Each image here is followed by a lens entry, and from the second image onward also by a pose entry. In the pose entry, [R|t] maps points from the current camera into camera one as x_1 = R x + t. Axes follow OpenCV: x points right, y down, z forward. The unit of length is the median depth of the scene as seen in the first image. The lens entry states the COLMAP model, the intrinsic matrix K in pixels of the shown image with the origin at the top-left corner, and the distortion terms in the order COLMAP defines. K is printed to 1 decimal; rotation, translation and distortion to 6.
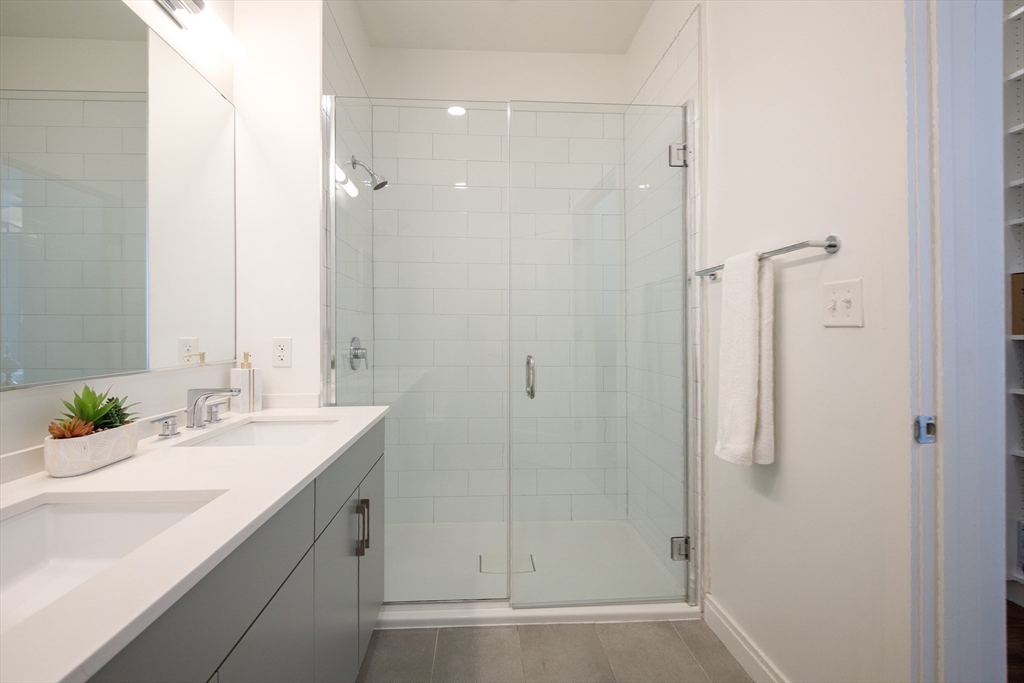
lens RADIAL K [[466.2, 0, 509.2], [0, 466.2, 338.4], [0, 0, 1]] dist [0.001371, 0.000046]
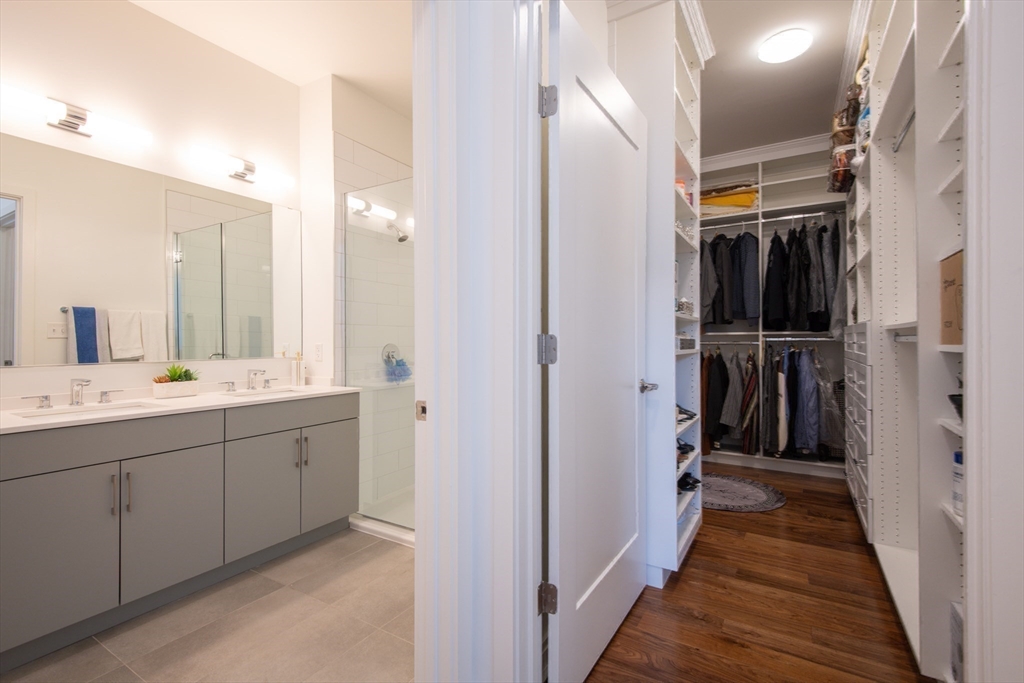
lens RADIAL K [[474.9, 0, 522.0], [0, 474.9, 339.3], [0, 0, 1]] dist [0.003401, -0.002846]
pose [[0.831268, 0.000414, -0.555872, 1.423328], [-0.006025, 0.999948, -0.008265, -0.009406], [0.555840, 0.010220, 0.831227, -0.032130]]
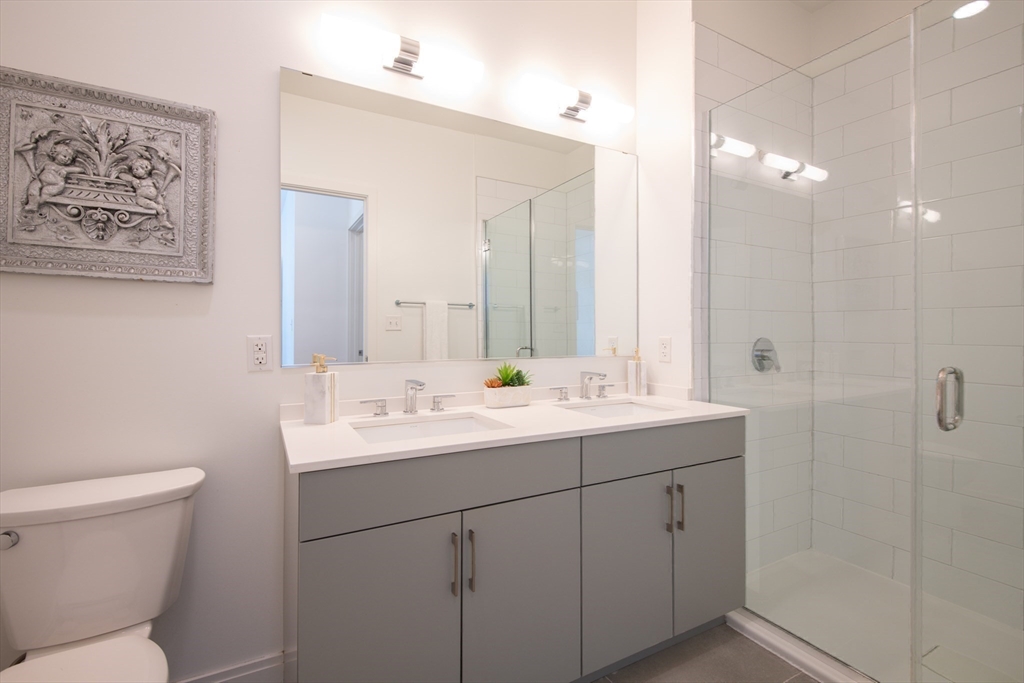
lens RADIAL K [[474.9, 0, 505.9], [0, 474.9, 337.4], [0, 0, 1]] dist [0.003401, -0.002846]
pose [[0.425644, 0.009202, -0.904844, 0.575693], [-0.011264, 0.999925, 0.004871, -0.003458], [0.904821, 0.008119, 0.425715, 0.148265]]
